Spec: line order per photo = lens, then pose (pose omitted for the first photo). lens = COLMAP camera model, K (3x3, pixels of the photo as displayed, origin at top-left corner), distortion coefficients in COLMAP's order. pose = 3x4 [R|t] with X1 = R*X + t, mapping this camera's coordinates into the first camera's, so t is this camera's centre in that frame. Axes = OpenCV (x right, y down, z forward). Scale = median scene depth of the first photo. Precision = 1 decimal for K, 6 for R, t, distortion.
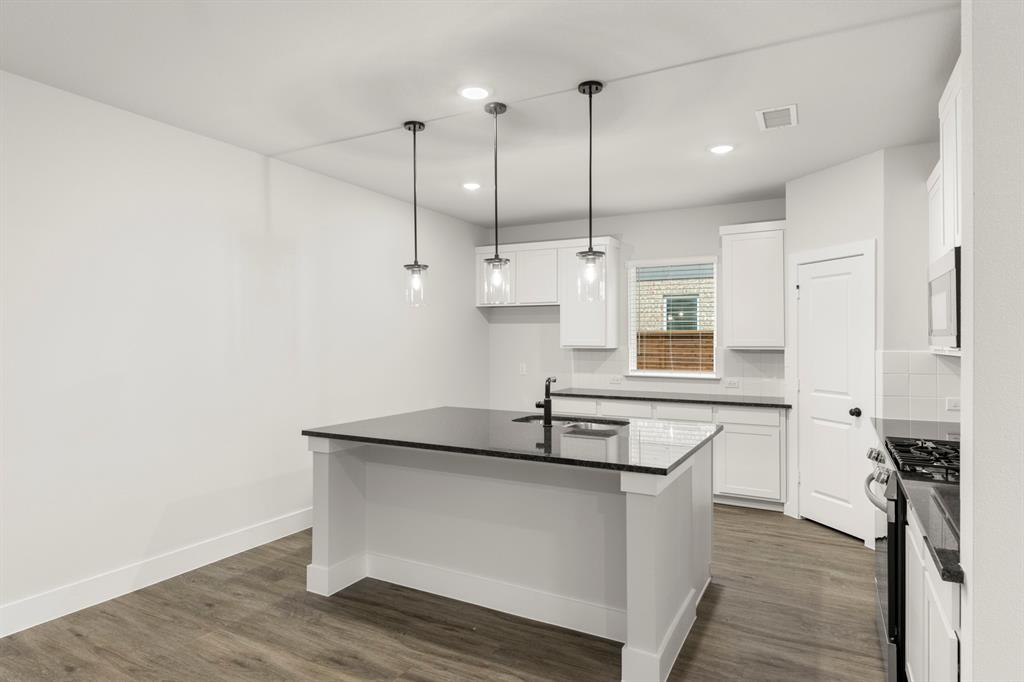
lens RADIAL K [[589.0, 0, 481.9], [0, 589.0, 338.5], [0, 0, 1]] dist [0.000210, -0.000328]
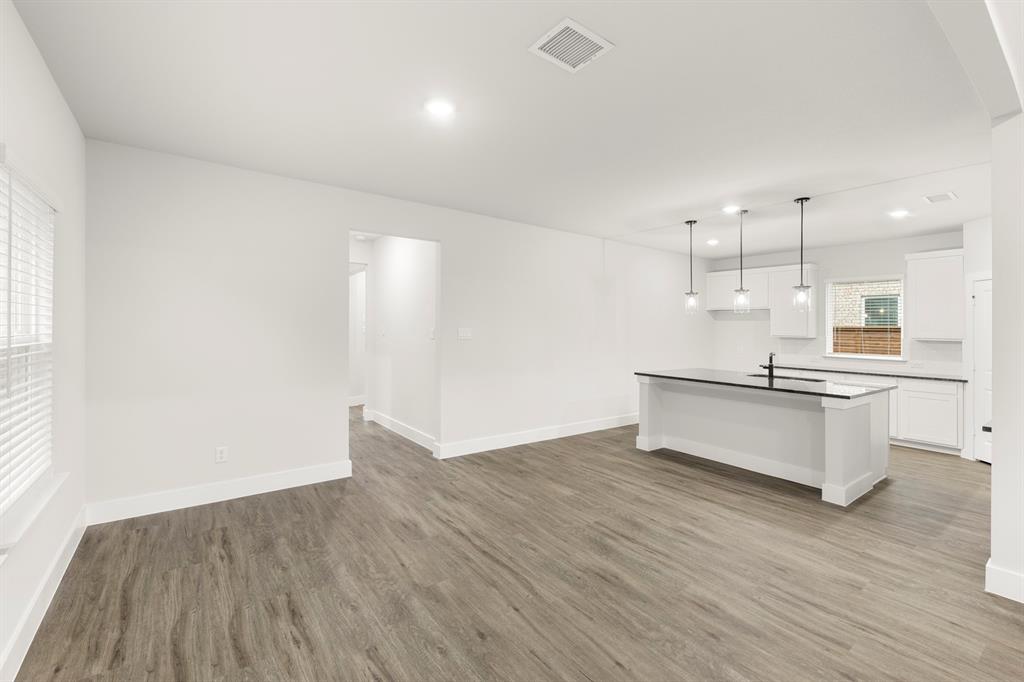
lens RADIAL K [[415.7, 0, 486.1], [0, 415.7, 322.9], [0, 0, 1]] dist [0.002226, -0.005233]
pose [[0.904559, 0.006293, -0.426303, -0.132419], [-0.011876, 0.999875, -0.010439, -0.000451], [0.426184, 0.014505, 0.904520, -0.520156]]
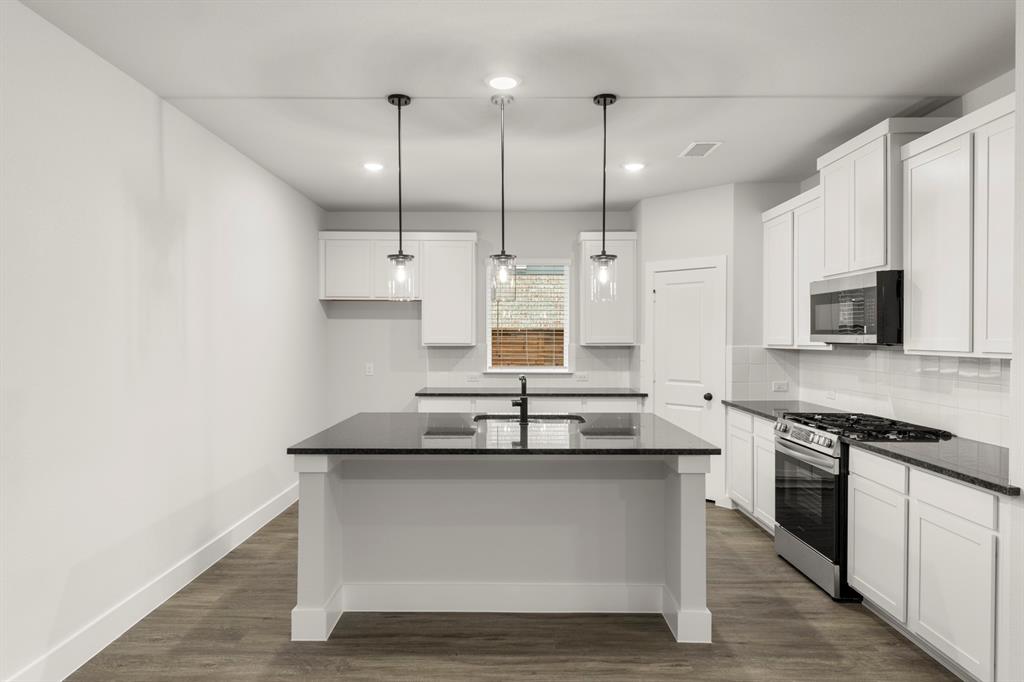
lens RADIAL K [[631.1, 0, 512.0], [0, 631.1, 341.0], [0, 0, 1]] dist [0.003597, -0.003280]
pose [[0.875178, -0.004233, 0.483783, -0.400613], [-0.000494, 0.999953, 0.009643, -0.002548], [-0.483801, -0.008678, 0.875135, 0.066027]]
